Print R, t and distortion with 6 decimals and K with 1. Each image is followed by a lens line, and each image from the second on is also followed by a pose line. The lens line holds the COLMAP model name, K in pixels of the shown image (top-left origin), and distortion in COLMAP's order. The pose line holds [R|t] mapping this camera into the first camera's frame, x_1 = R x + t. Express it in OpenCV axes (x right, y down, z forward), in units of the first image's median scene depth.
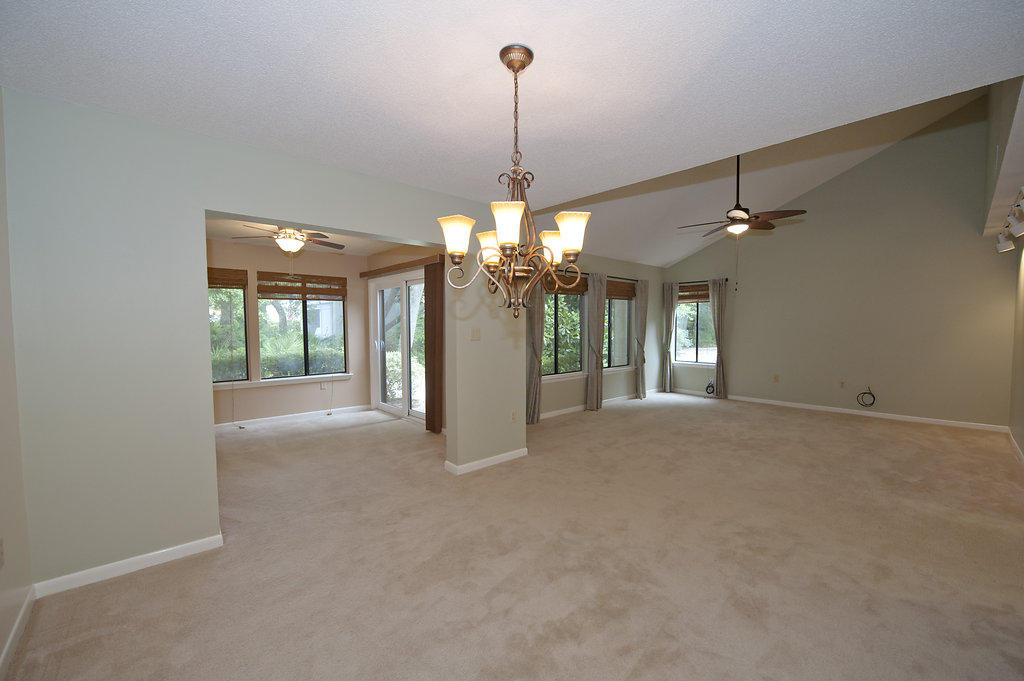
lens RADIAL K [[410.9, 0, 515.8], [0, 410.9, 345.8], [0, 0, 1]] dist [-0.019810, -0.000145]
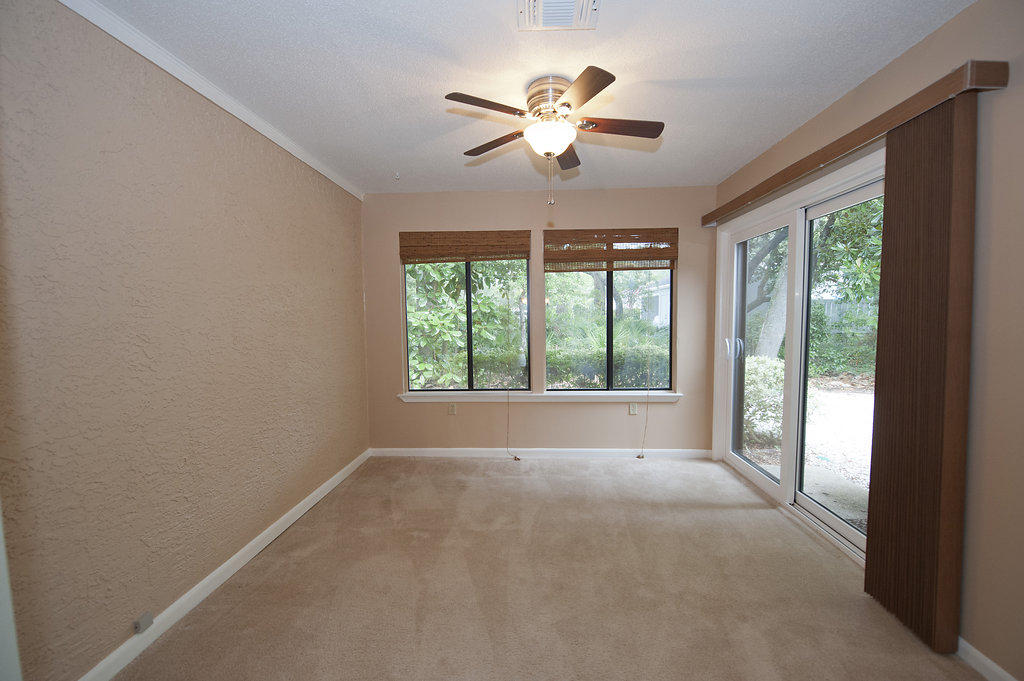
lens RADIAL K [[410.9, 0, 515.8], [0, 410.9, 345.8], [0, 0, 1]] dist [-0.019810, -0.000145]
pose [[0.699535, 0.049099, -0.712910, -0.156791], [-0.024543, 0.998699, 0.044699, -0.020046], [0.714177, -0.013771, 0.699830, 0.438141]]
